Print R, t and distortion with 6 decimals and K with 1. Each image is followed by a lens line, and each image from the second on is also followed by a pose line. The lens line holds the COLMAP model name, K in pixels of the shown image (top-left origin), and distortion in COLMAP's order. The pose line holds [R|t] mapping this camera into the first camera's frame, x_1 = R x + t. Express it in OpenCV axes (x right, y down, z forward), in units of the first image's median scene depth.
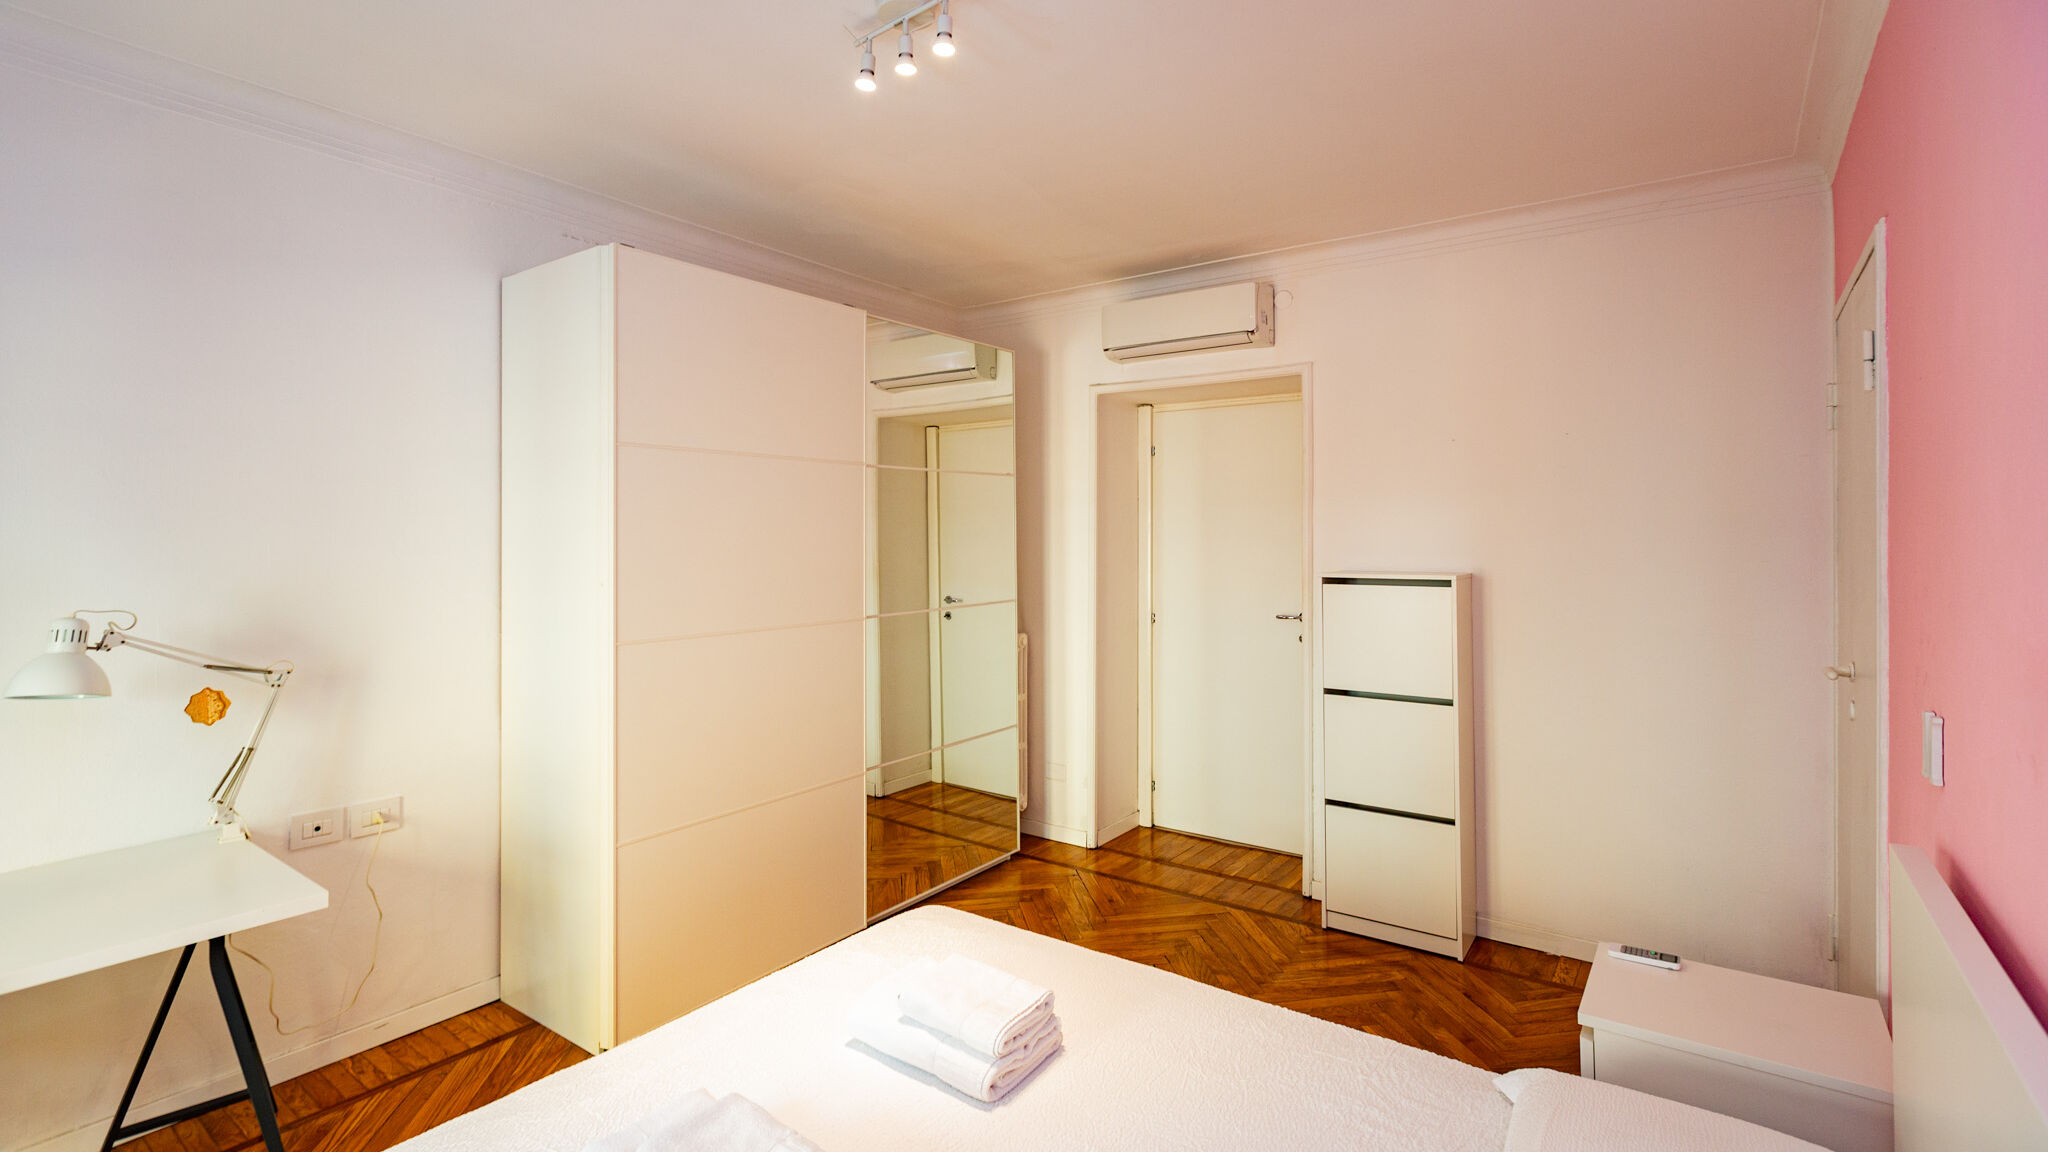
lens RADIAL K [[918.4, 0, 1032.1], [0, 918.4, 538.9], [0, 0, 1]] dist [0.007708, -0.002216]
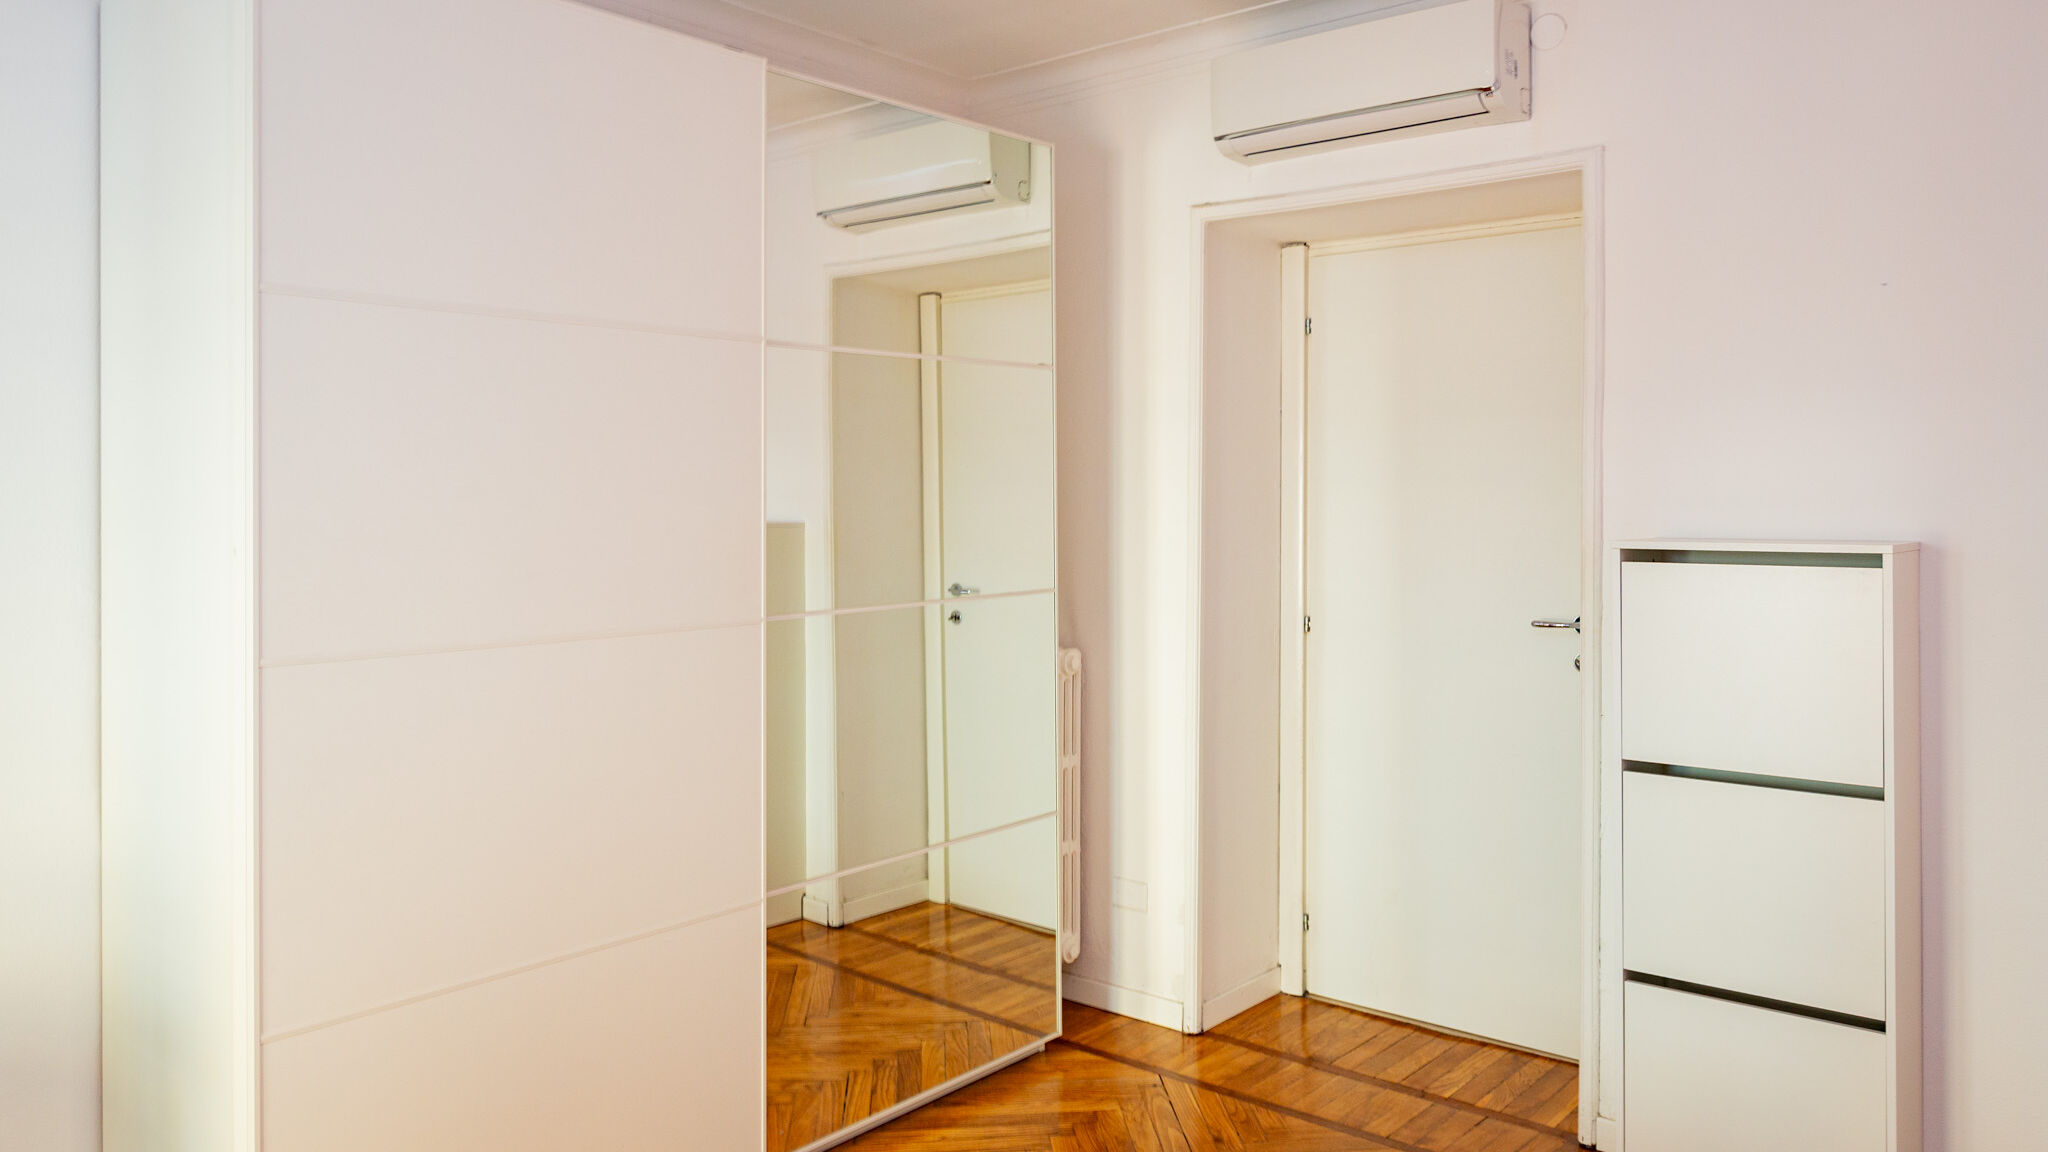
lens RADIAL K [[1411.7, 0, 1036.9], [0, 1411.7, 519.3], [0, 0, 1]] dist [0.016206, -0.010379]
pose [[0.996657, 0.002591, -0.081655, 0.041517], [-0.001604, 0.999925, 0.012152, 0.013107], [0.081681, -0.011980, 0.996587, 0.140362]]
